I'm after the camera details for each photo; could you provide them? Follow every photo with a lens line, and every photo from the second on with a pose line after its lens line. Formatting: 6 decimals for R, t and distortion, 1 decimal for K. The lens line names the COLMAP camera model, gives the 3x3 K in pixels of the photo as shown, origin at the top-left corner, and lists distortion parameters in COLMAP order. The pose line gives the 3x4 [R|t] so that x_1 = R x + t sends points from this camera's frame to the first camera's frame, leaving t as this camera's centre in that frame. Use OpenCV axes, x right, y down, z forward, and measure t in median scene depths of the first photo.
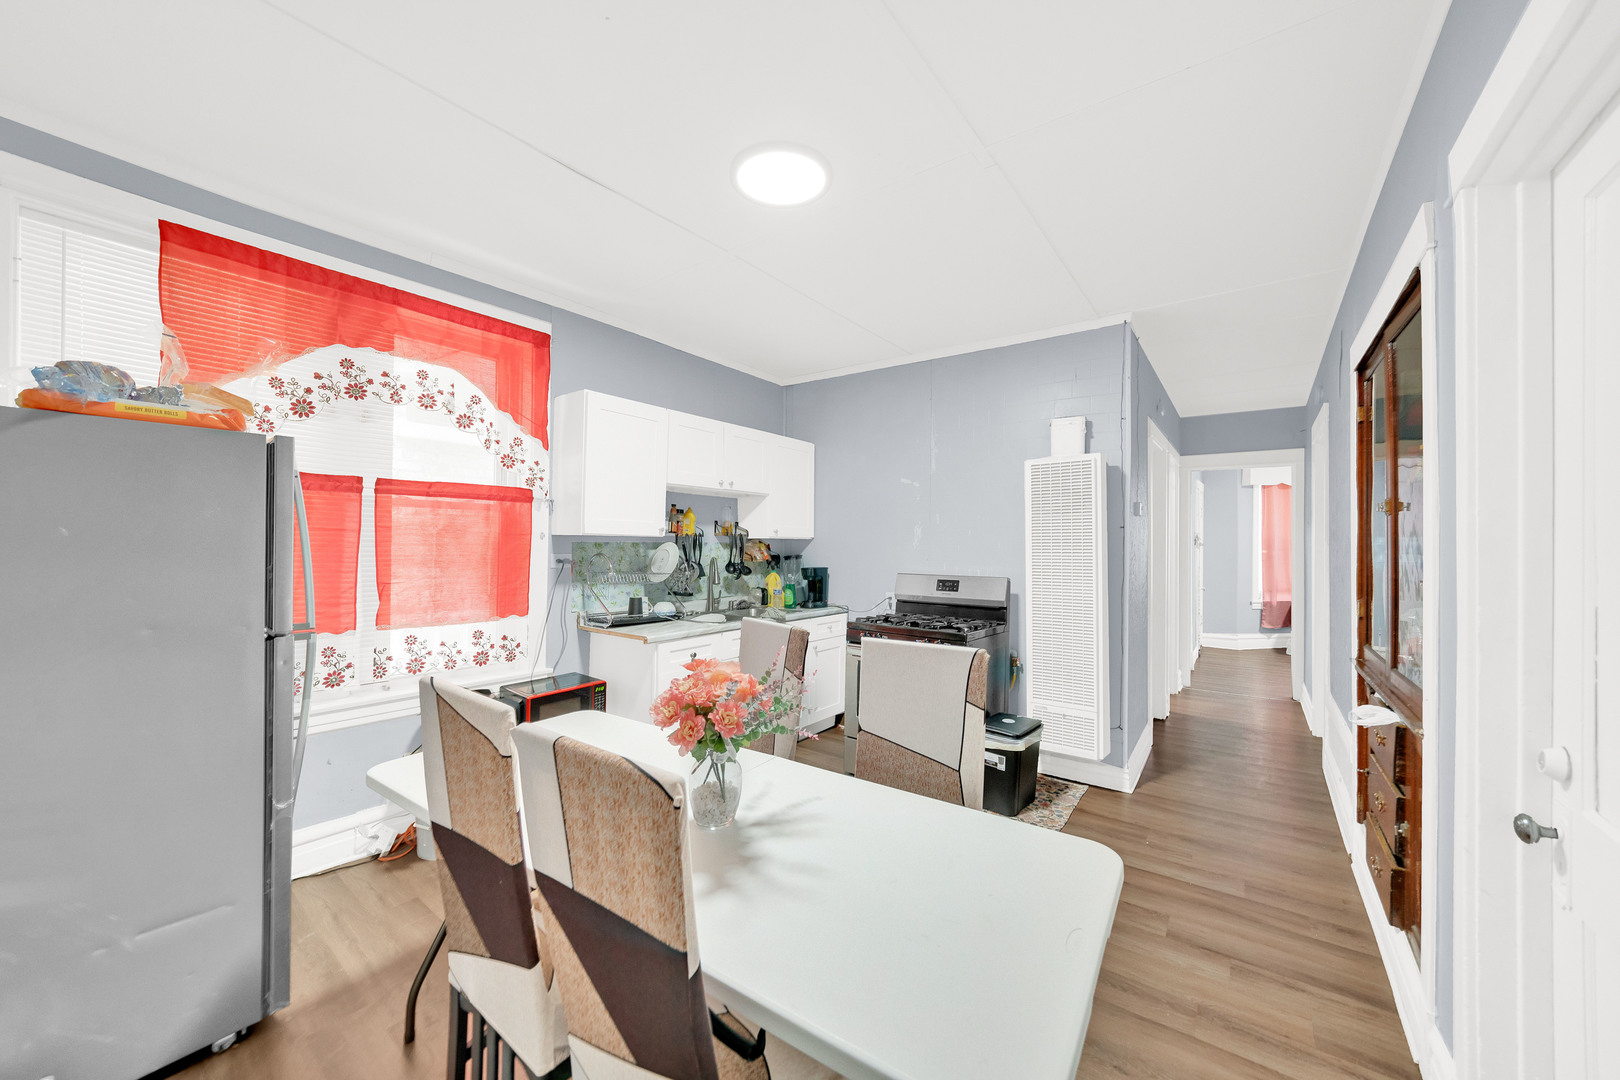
lens RADIAL K [[595.7, 0, 813.6], [0, 595.7, 550.2], [0, 0, 1]] dist [-0.001265, 0.000637]
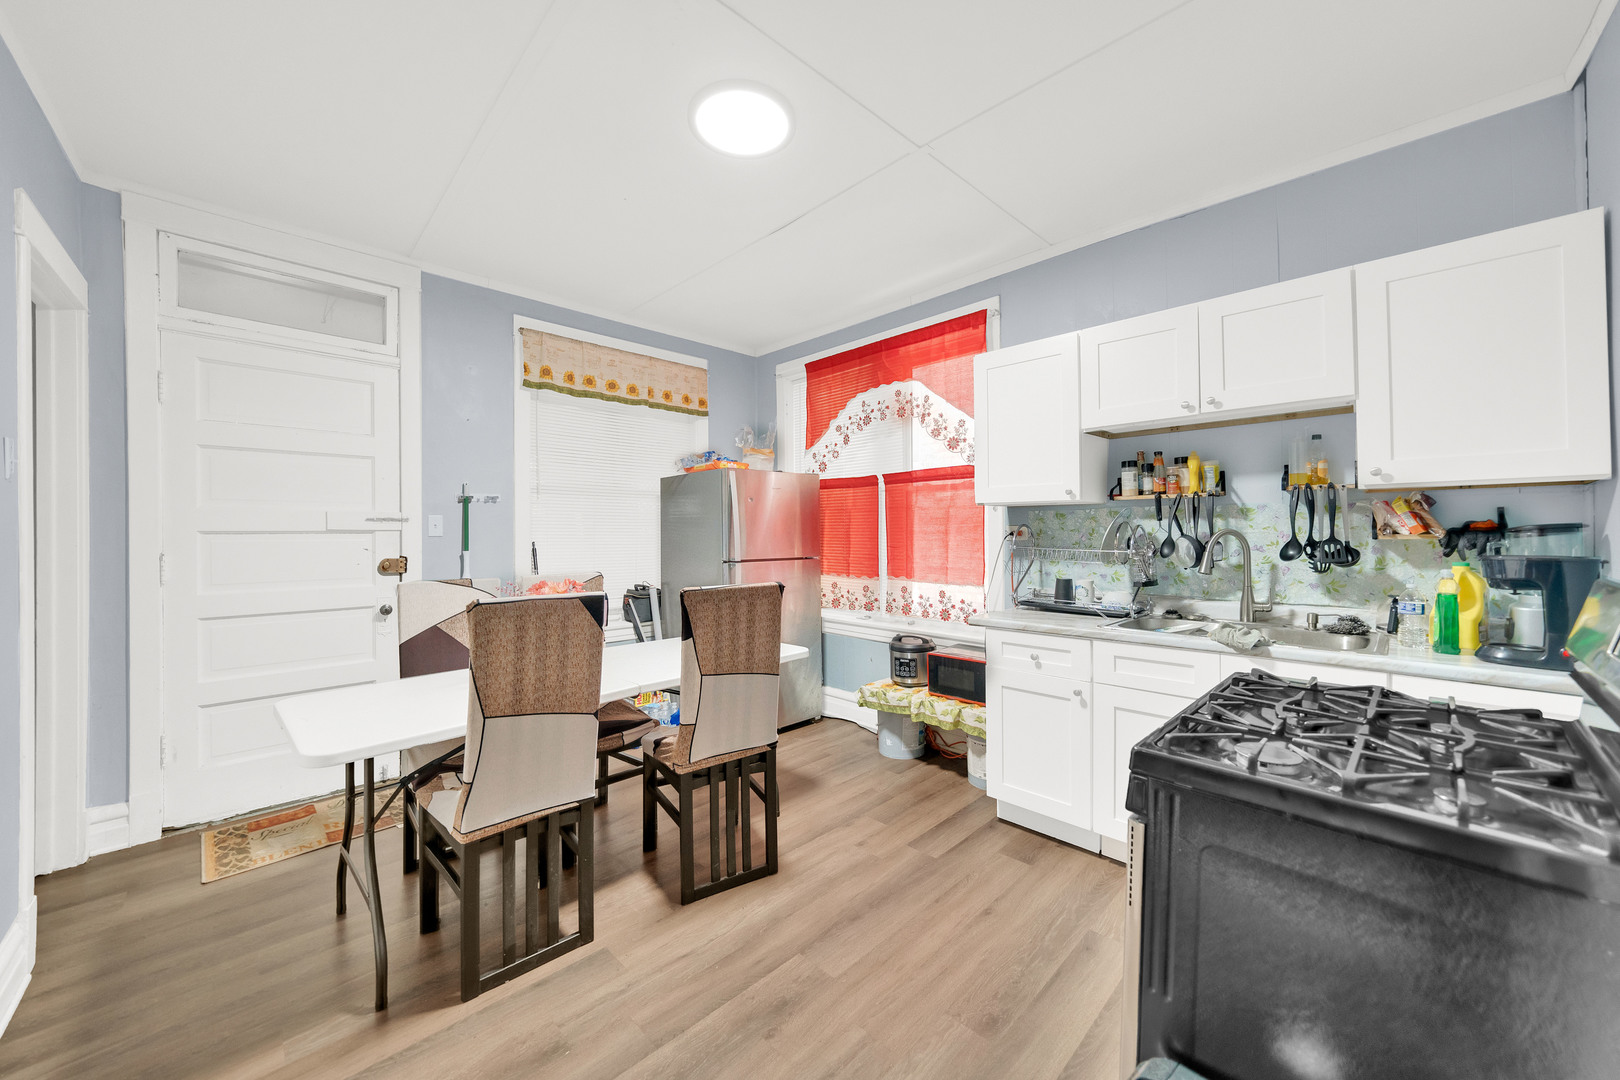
lens RADIAL K [[595.7, 0, 810.3], [0, 595.7, 535.5], [0, 0, 1]] dist [-0.001265, 0.000637]
pose [[-0.154400, 0.005237, -0.987994, 0.645451], [0.004809, 0.999978, 0.004549, 0.018089], [0.987997, -0.004049, -0.154422, 0.919874]]
